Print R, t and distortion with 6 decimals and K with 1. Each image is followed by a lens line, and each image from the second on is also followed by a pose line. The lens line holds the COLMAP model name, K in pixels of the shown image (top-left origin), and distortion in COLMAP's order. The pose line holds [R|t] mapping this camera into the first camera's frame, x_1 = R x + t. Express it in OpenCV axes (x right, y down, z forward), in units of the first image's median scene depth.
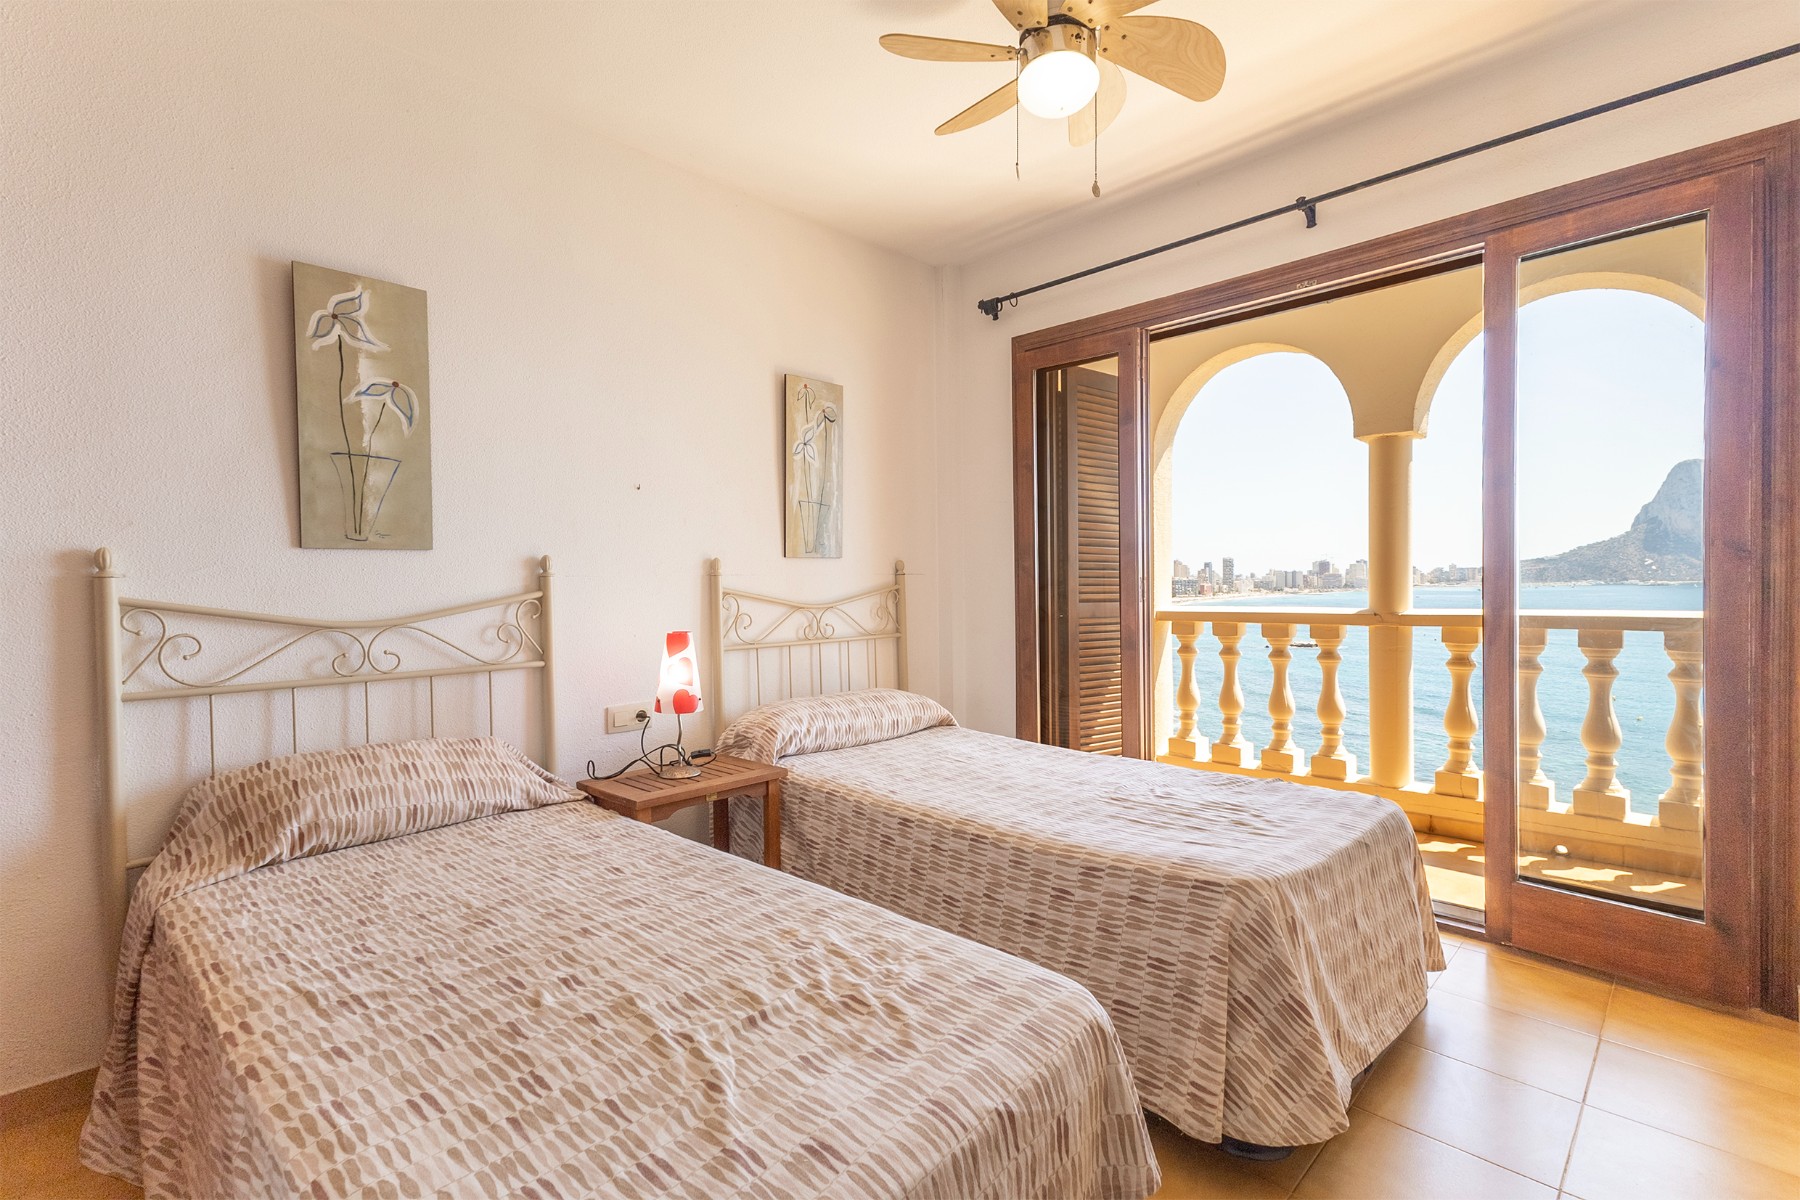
lens RADIAL K [[833.3, 0, 911.1], [0, 833.3, 598.0], [0, 0, 1]] dist [0.039002, -0.009868]
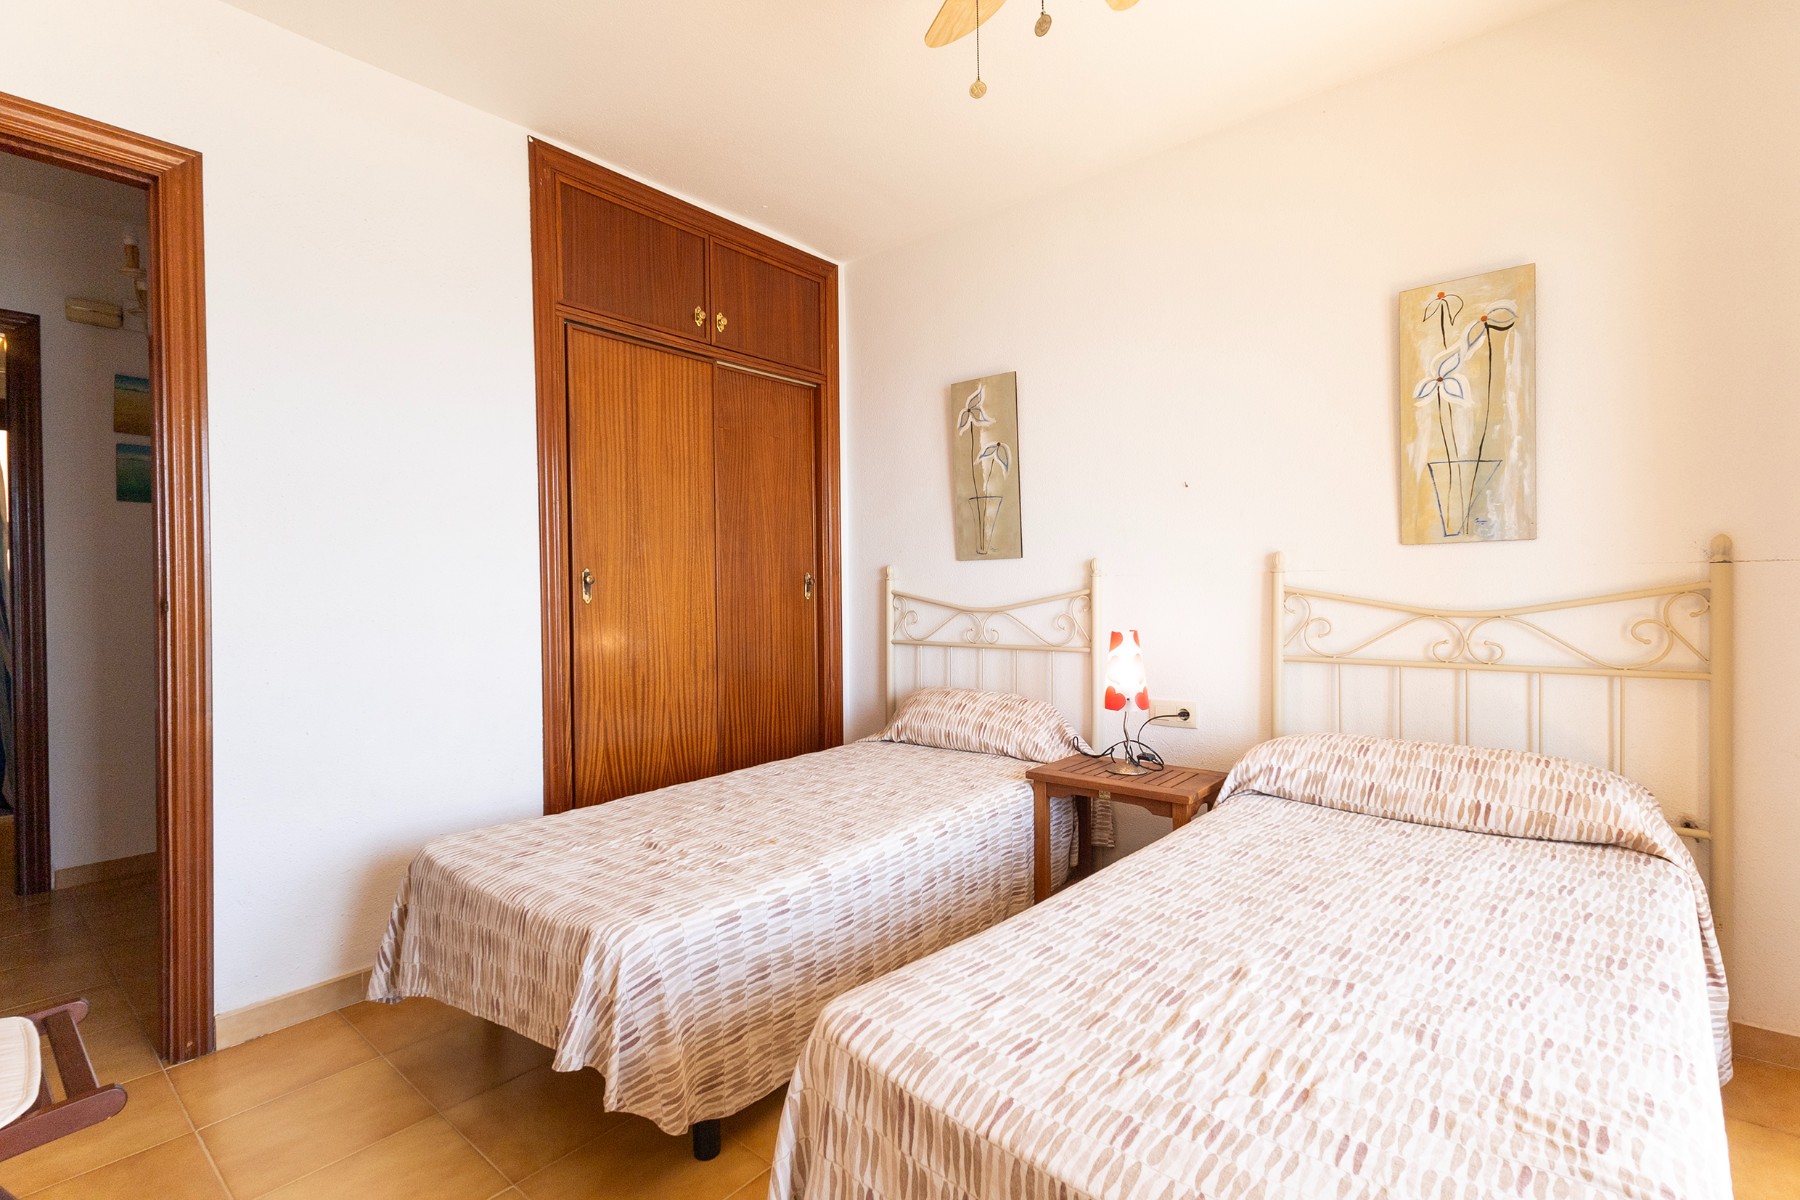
lens RADIAL K [[833.3, 0, 911.1], [0, 833.3, 598.0], [0, 0, 1]] dist [0.039002, -0.009868]
pose [[0.068262, 0.020822, -0.997450, 0.776828], [-0.011523, 0.999732, 0.020081, -0.016910], [0.997601, 0.010123, 0.068483, 0.730128]]
